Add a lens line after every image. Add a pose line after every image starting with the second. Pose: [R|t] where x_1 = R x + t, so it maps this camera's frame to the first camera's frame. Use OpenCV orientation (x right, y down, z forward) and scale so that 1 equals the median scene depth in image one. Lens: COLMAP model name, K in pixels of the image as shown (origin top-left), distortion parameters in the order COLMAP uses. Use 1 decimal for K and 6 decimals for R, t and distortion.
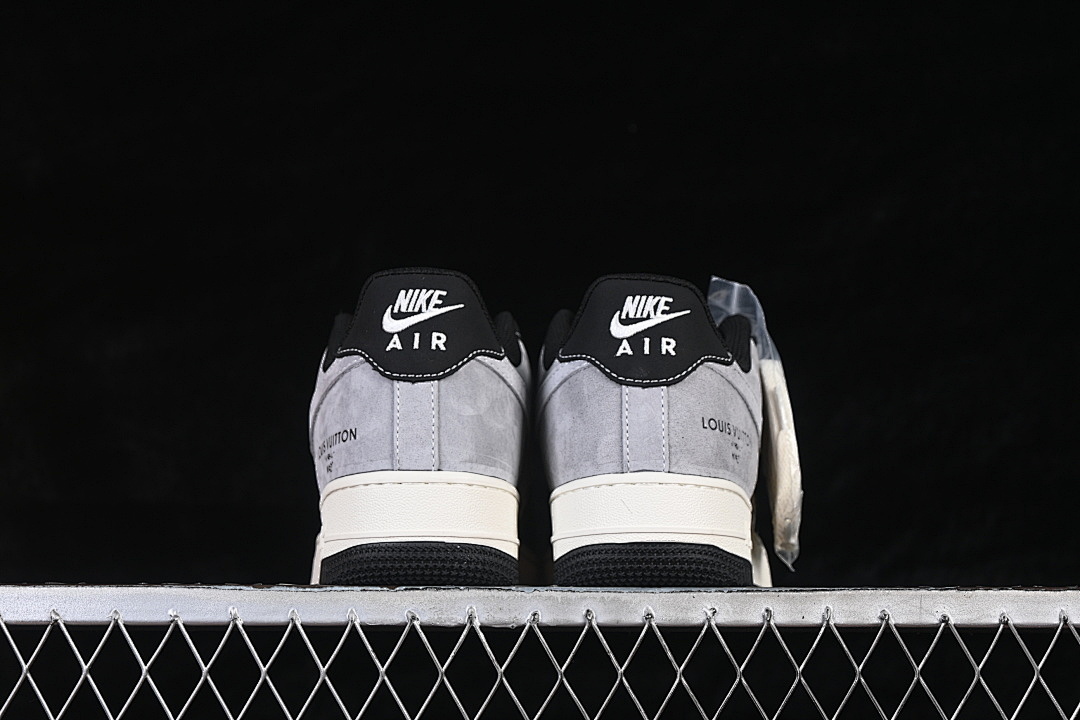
lens RADIAL K [[2328.4, 0, 540.0], [0, 2328.4, 360.0], [0, 0, 1]] dist [0.029572, 0.210941]
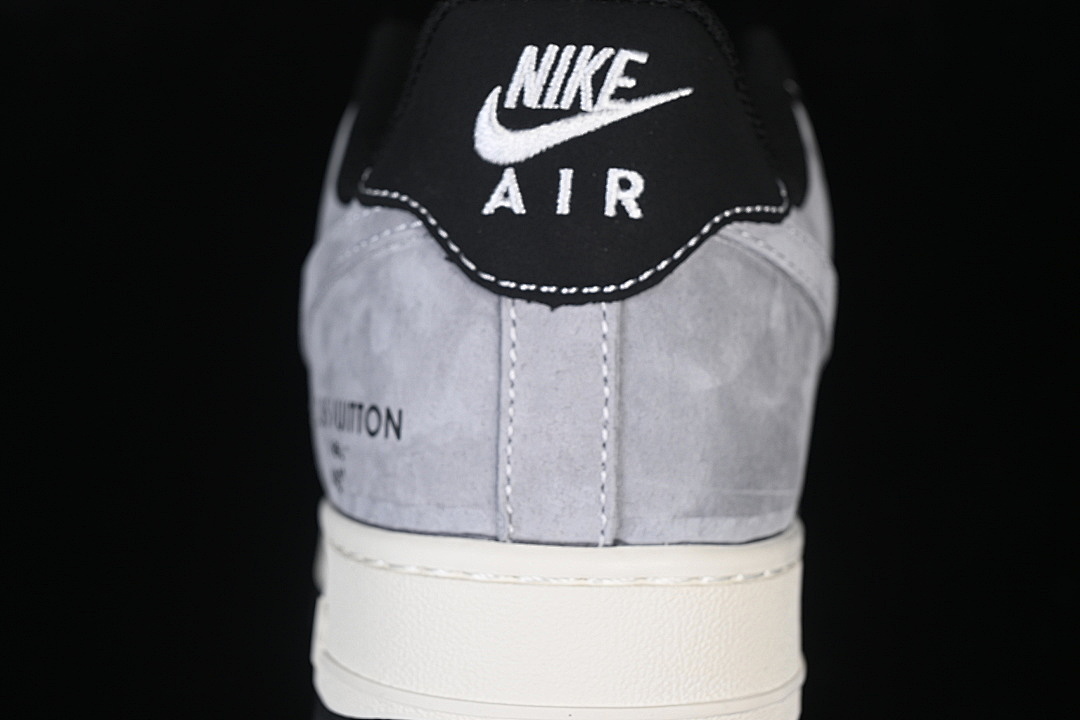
lens RADIAL K [[2328.4, 0, 540.0], [0, 2328.4, 360.0], [0, 0, 1]] dist [0.029572, 0.210941]
pose [[0.998648, 0.032816, -0.040311, -0.041031], [-0.022287, 0.970941, 0.238280, -0.070491], [0.046959, -0.237060, 0.970360, 0.631282]]
